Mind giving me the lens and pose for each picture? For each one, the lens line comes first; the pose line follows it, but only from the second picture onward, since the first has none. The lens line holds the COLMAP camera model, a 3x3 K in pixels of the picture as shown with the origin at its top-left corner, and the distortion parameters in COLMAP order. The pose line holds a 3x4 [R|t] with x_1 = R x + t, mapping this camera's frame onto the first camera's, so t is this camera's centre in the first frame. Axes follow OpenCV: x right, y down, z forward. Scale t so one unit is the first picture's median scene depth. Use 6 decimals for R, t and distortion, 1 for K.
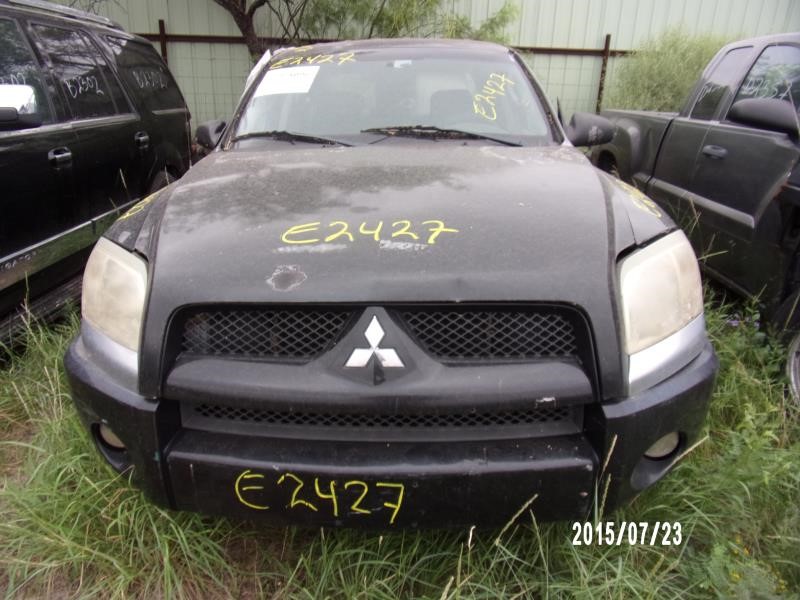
lens RADIAL K [[594.2, 0, 396.4], [0, 594.2, 294.4], [0, 0, 1]] dist [-0.011816, 0.010348]
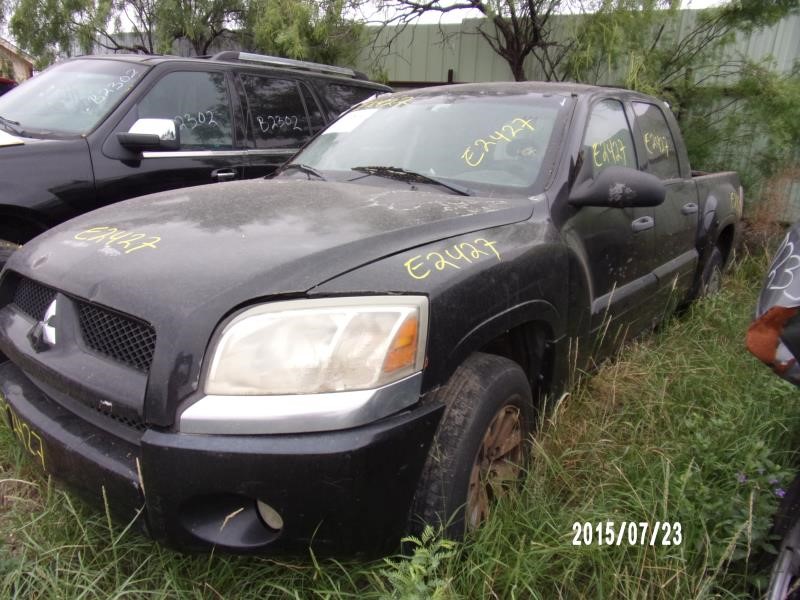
lens RADIAL K [[594.2, 0, 393.1], [0, 594.2, 304.9], [0, 0, 1]] dist [-0.011816, 0.010348]
pose [[0.796274, 0.196135, -0.572258, 1.066963], [-0.228864, 0.973341, 0.015146, -0.114839], [0.559972, 0.118909, 0.819934, 0.325492]]
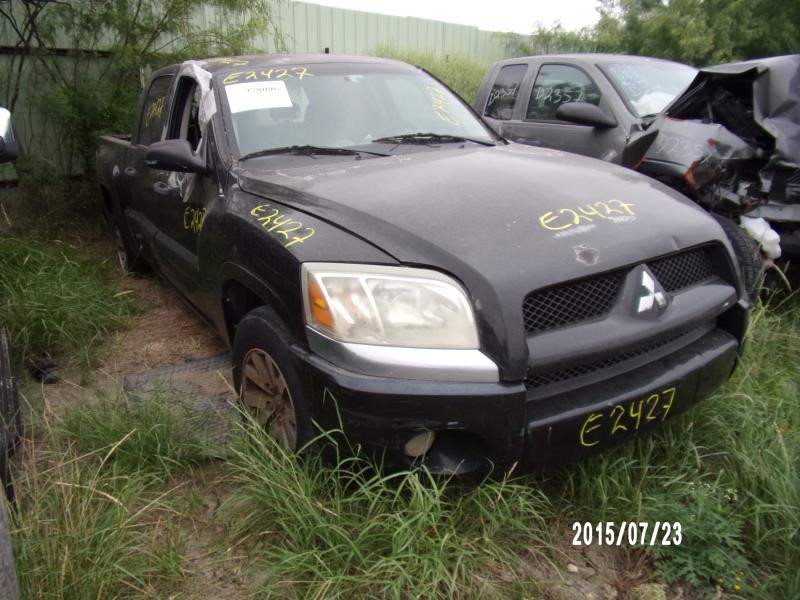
lens RADIAL K [[594.2, 0, 398.7], [0, 594.2, 298.4], [0, 0, 1]] dist [-0.011816, 0.010348]
pose [[0.819810, -0.199412, 0.536792, -1.064436], [0.202174, 0.977833, 0.054486, -0.076041], [-0.535758, 0.063857, 0.841953, 0.149997]]
